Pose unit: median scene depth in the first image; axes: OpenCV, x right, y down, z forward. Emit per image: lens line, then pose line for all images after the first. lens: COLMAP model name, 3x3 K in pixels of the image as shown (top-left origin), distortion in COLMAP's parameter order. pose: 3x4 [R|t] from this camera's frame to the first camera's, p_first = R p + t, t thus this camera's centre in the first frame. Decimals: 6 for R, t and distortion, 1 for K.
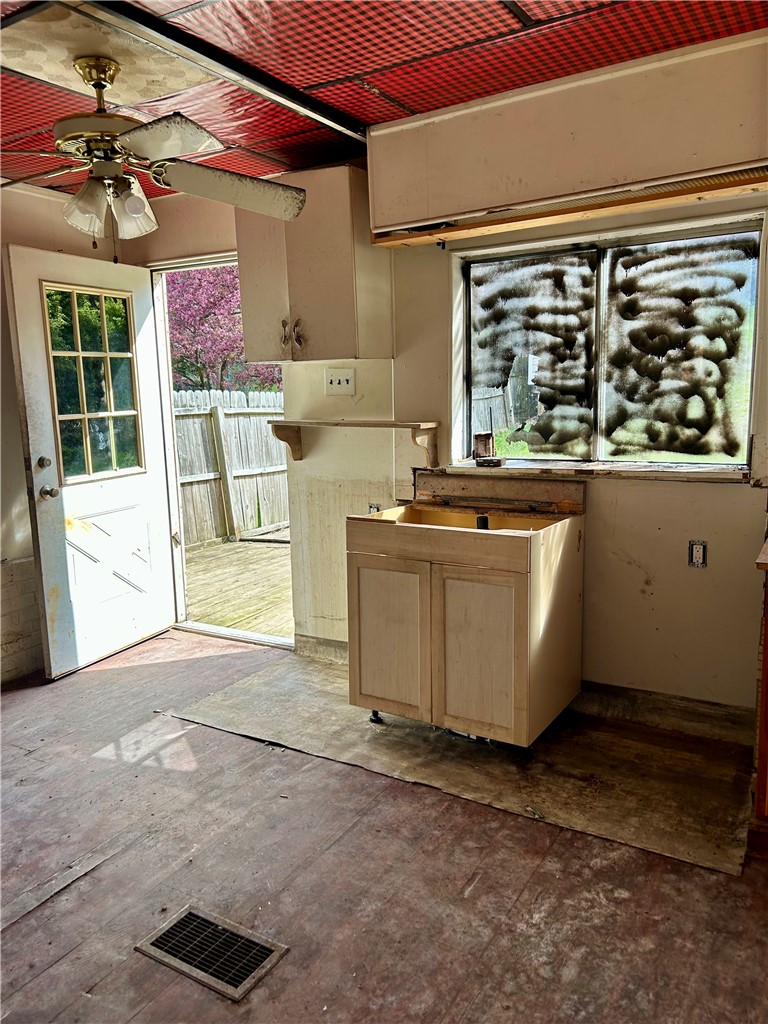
lens RADIAL K [[771.9, 0, 377.1], [0, 771.9, 507.9], [0, 0, 1]] dist [0.069358, -0.105613]
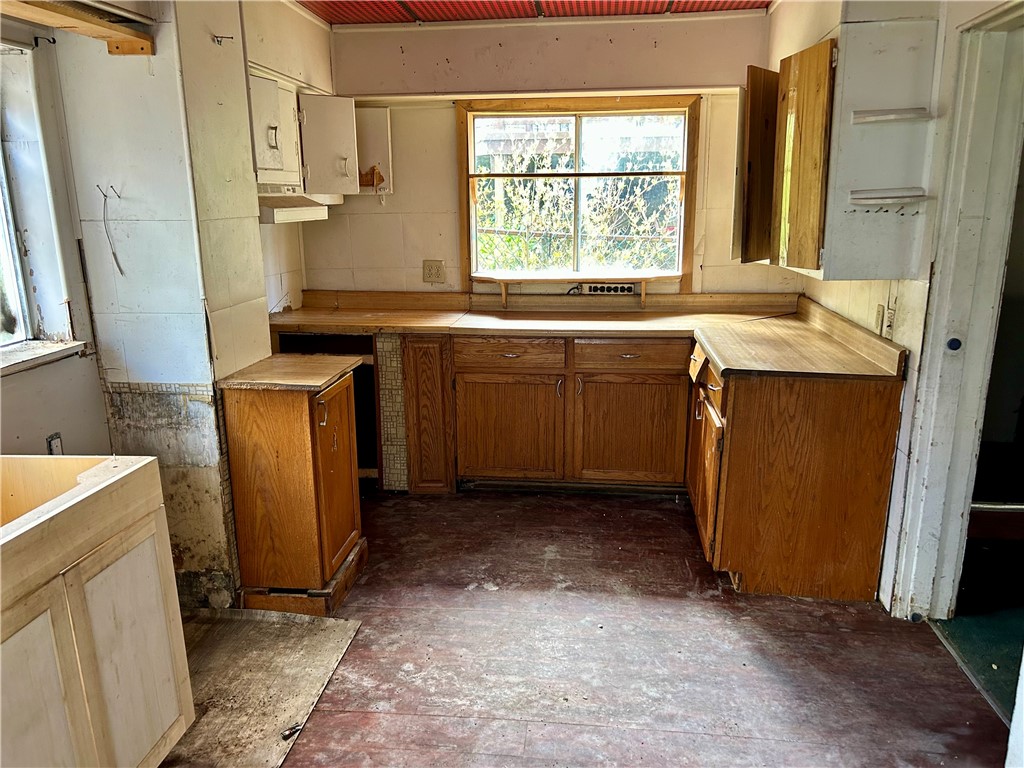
lens RADIAL K [[771.9, 0, 512.0], [0, 771.9, 384.0], [0, 0, 1]] dist [0.069358, -0.105613]
pose [[-0.429085, -0.177269, 0.885699, -0.710004], [0.164579, 0.948796, 0.269630, -0.206139], [-0.888144, 0.261462, -0.377939, 1.153216]]
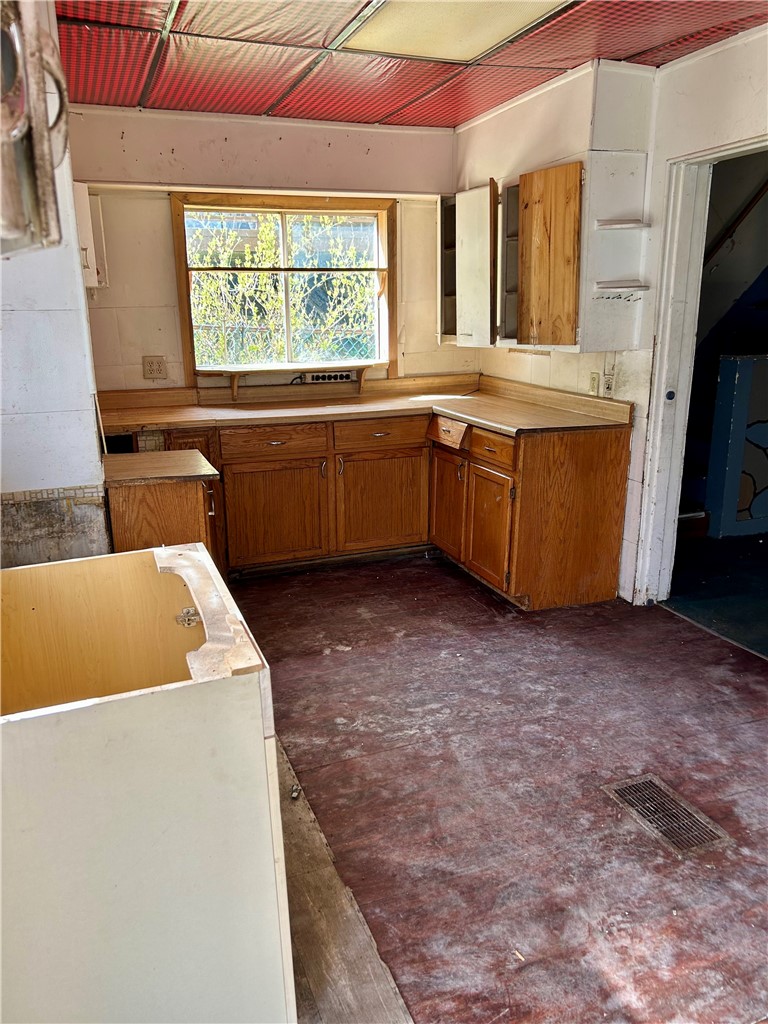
lens RADIAL K [[771.9, 0, 377.1], [0, 771.9, 507.9], [0, 0, 1]] dist [0.069358, -0.105613]
pose [[-0.793226, -0.120476, 0.596890, -0.449406], [0.132571, 0.922552, 0.362385, -0.285232], [-0.594321, 0.366584, -0.715821, 1.698006]]
